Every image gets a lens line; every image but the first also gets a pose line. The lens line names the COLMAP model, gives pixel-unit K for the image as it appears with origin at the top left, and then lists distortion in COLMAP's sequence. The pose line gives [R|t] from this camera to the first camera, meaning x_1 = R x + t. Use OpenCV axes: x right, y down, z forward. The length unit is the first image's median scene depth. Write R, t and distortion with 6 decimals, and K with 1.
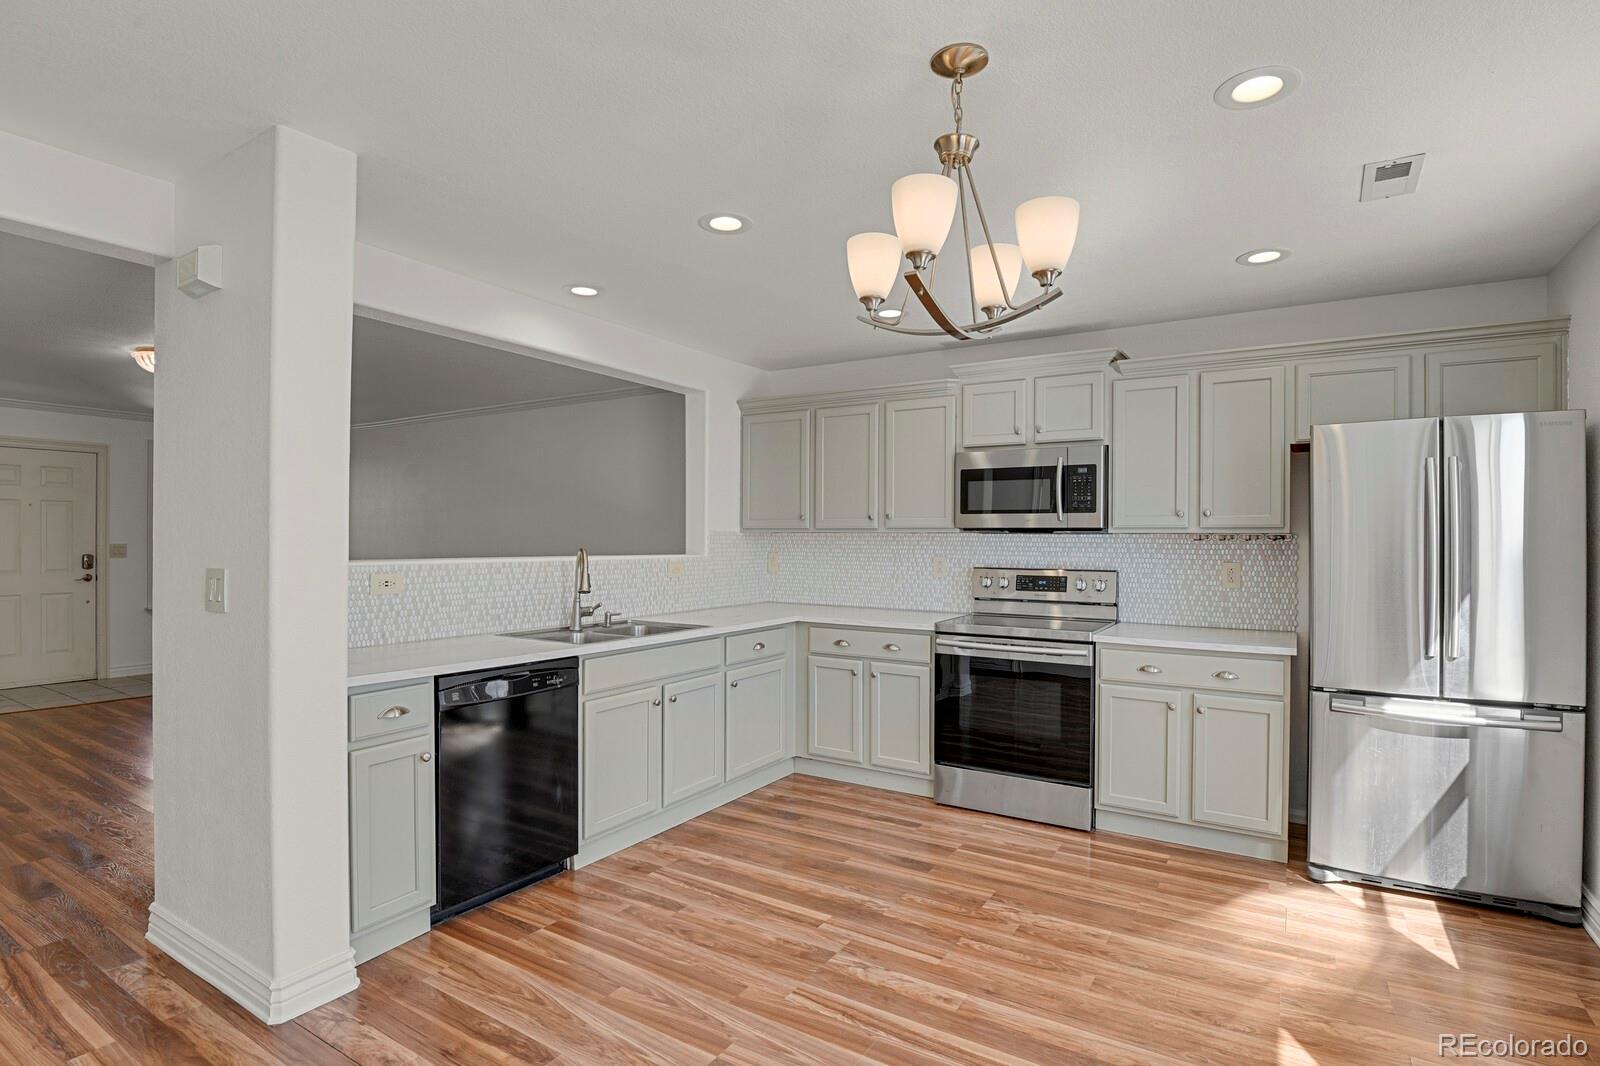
lens RADIAL K [[783.2, 0, 793.4], [0, 783.2, 537.2], [0, 0, 1]] dist [-0.028685, 0.000482]
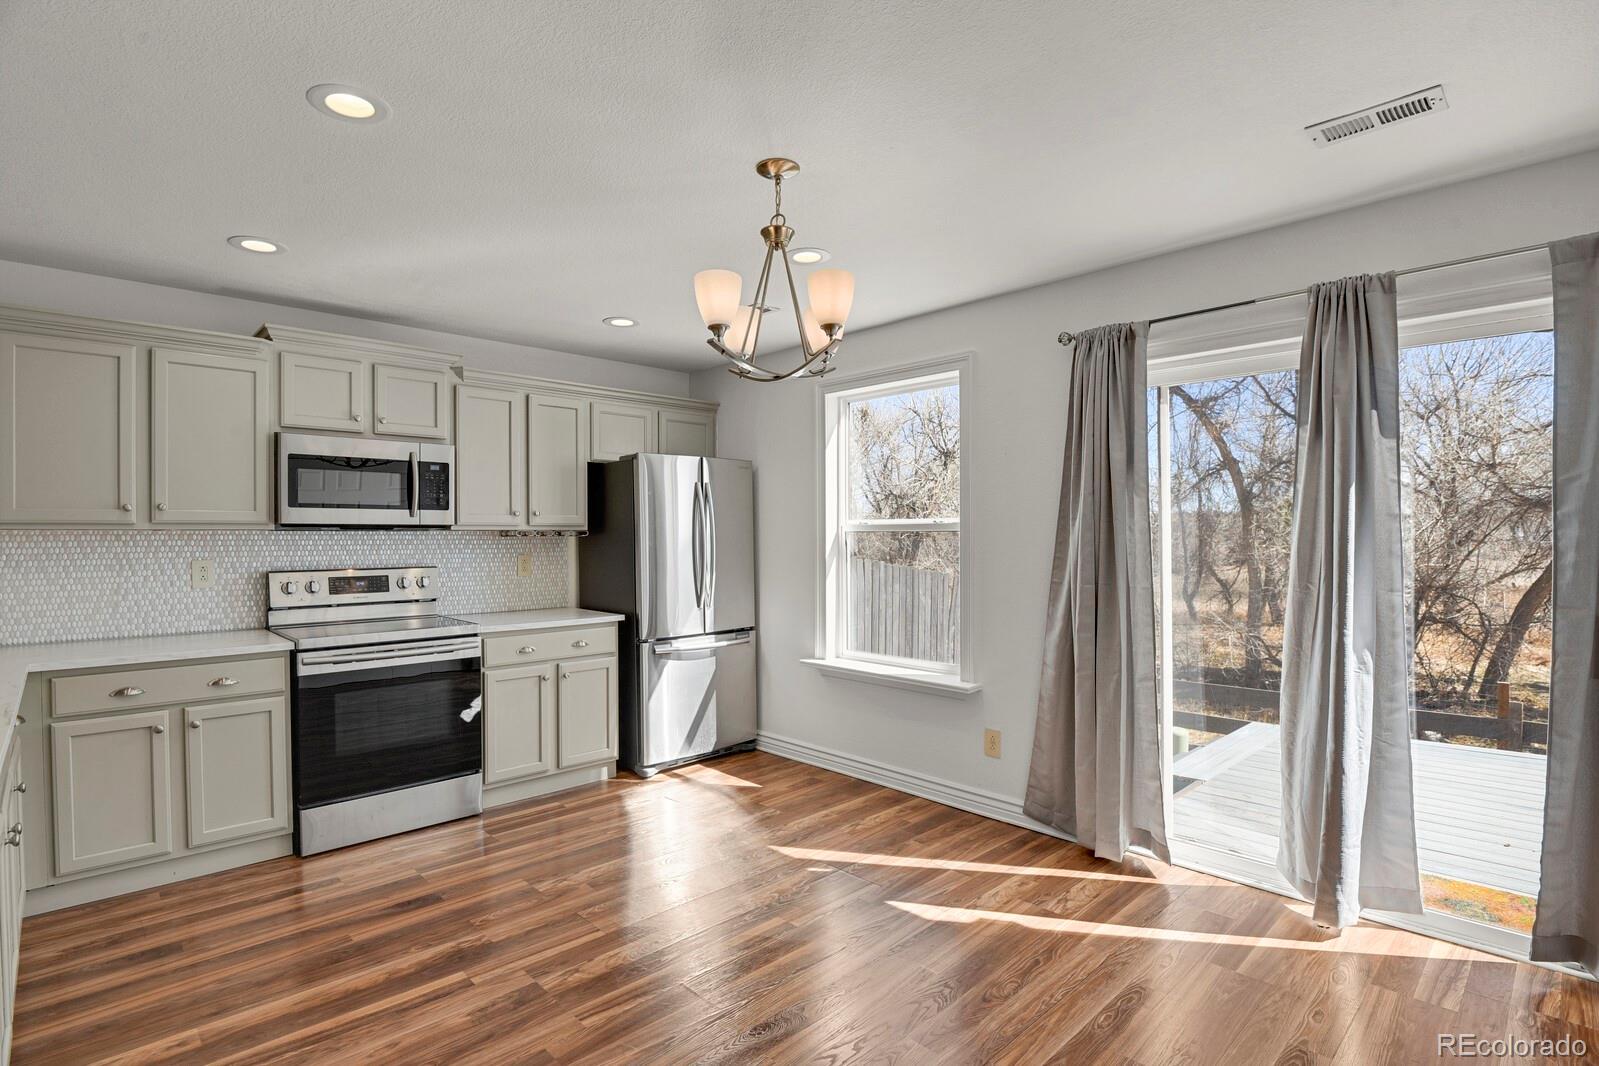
lens RADIAL K [[782.7, 0, 793.0], [0, 782.7, 537.2], [0, 0, 1]] dist [-0.028685, 0.000482]
pose [[0.248688, -0.010066, 0.968531, -0.532009], [0.005273, 0.999945, 0.009039, -0.002916], [-0.968569, 0.002859, 0.248727, 0.329335]]
